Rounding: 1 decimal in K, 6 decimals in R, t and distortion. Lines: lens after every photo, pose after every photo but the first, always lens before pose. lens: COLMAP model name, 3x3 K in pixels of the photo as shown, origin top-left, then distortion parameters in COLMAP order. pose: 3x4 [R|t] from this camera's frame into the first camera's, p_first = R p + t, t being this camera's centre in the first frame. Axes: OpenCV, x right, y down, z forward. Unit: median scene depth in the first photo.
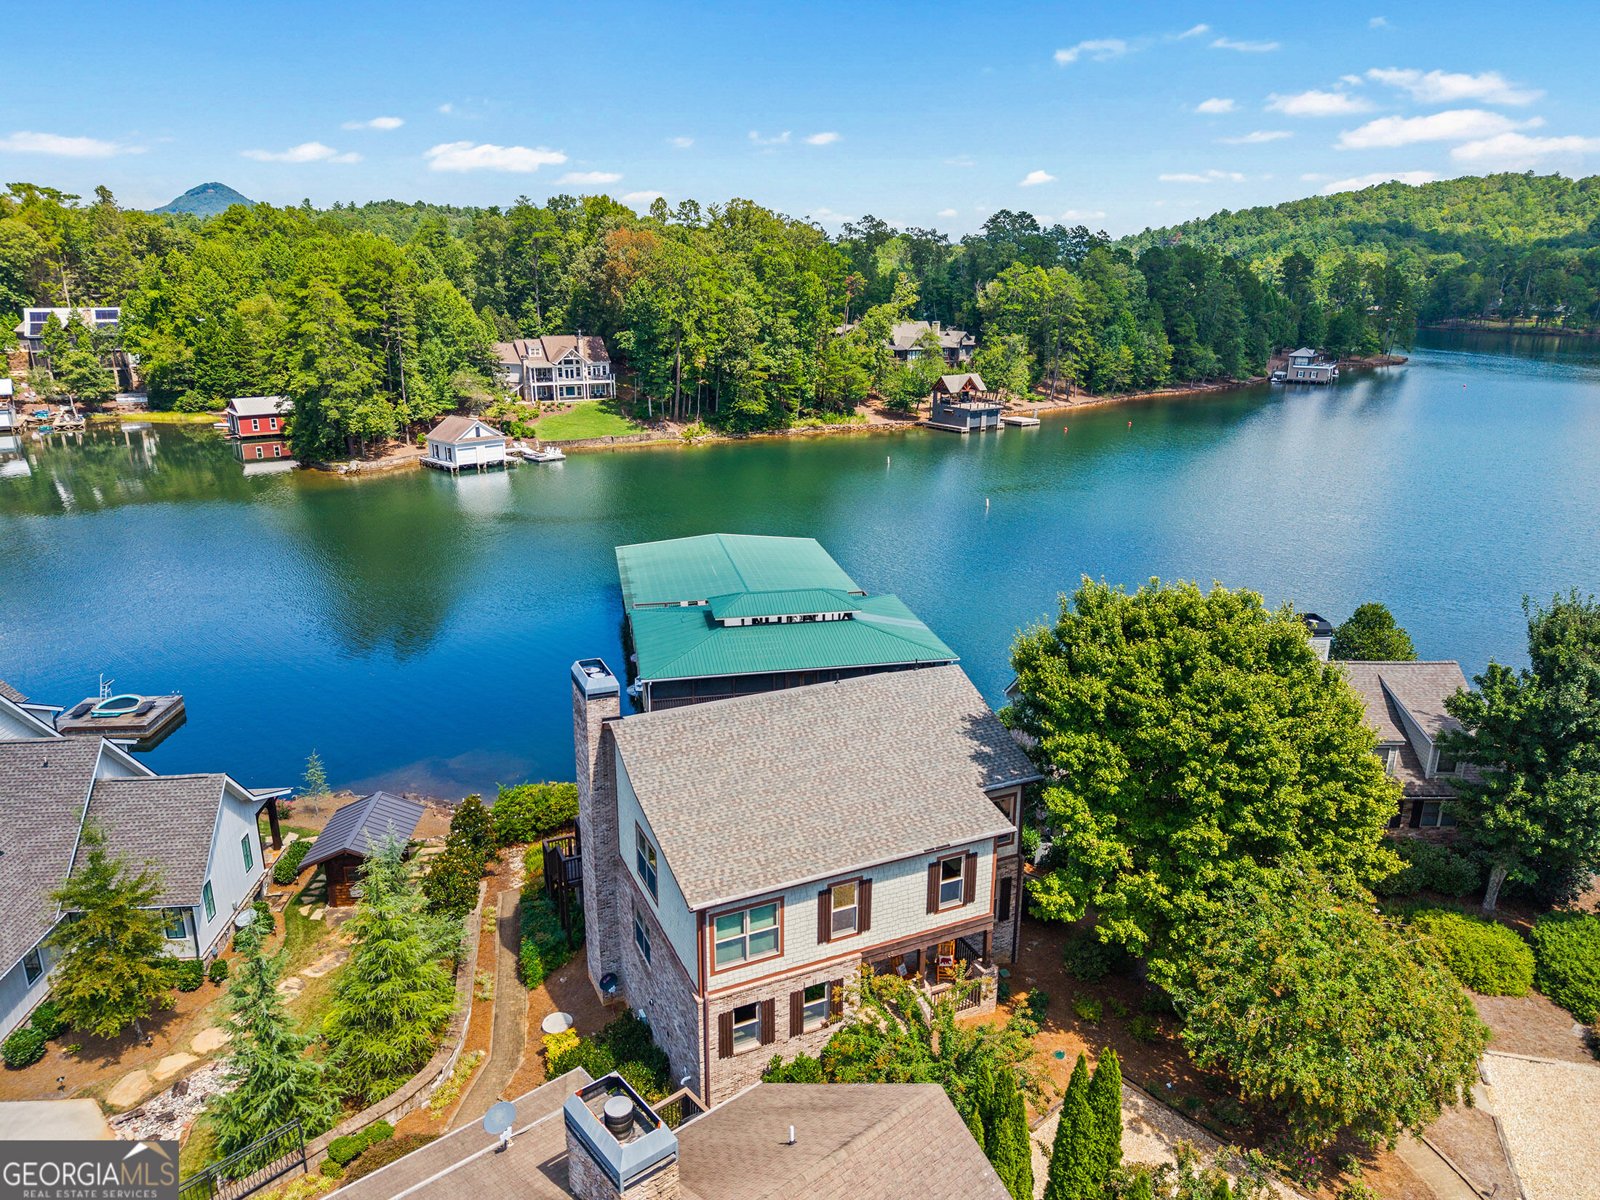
lens RADIAL K [[1063.8, 0, 800.0], [0, 1063.8, 600.0], [0, 0, 1]] dist [0.027731, -0.040510]
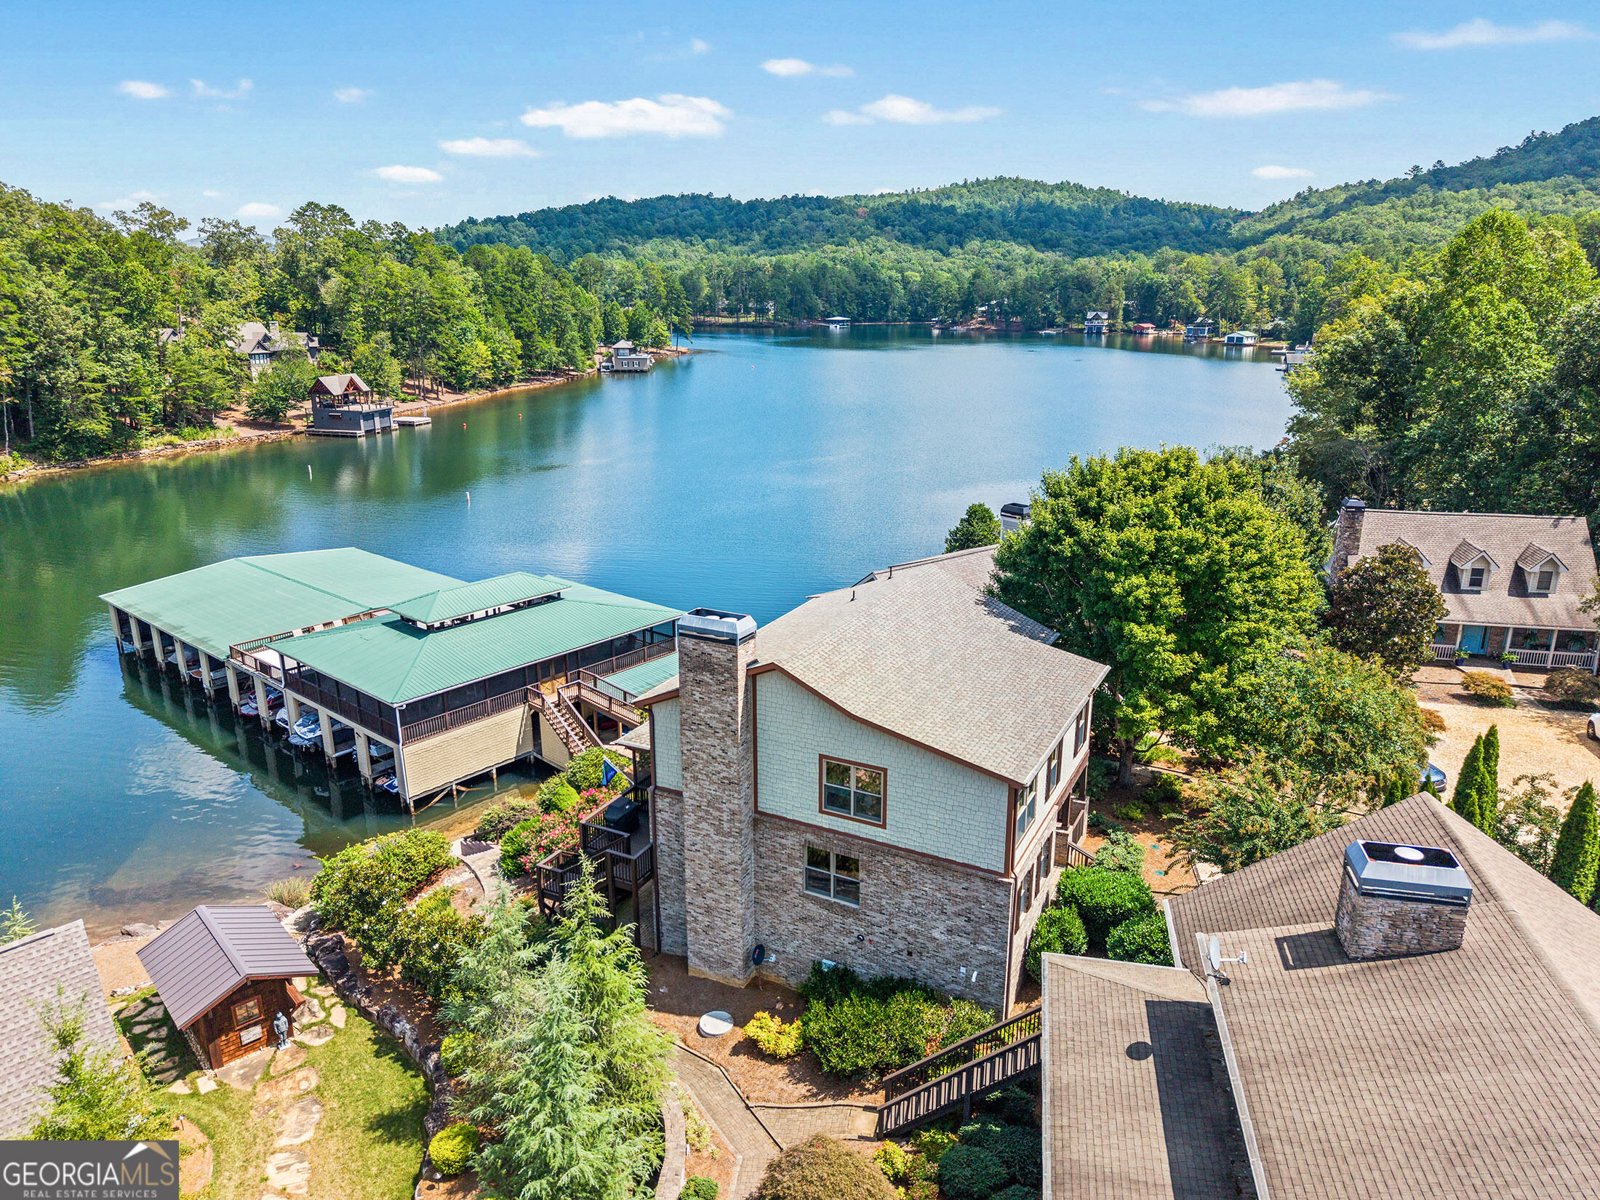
lens RADIAL K [[1053.1, 0, 800.0], [0, 1053.1, 600.0], [0, 0, 1]] dist [0.042082, -0.045904]
pose [[0.787423, -0.181254, 0.589162, -0.116055], [0.184726, 0.981250, 0.054991, 0.002547], [-0.588083, 0.065533, 0.806141, 0.040632]]
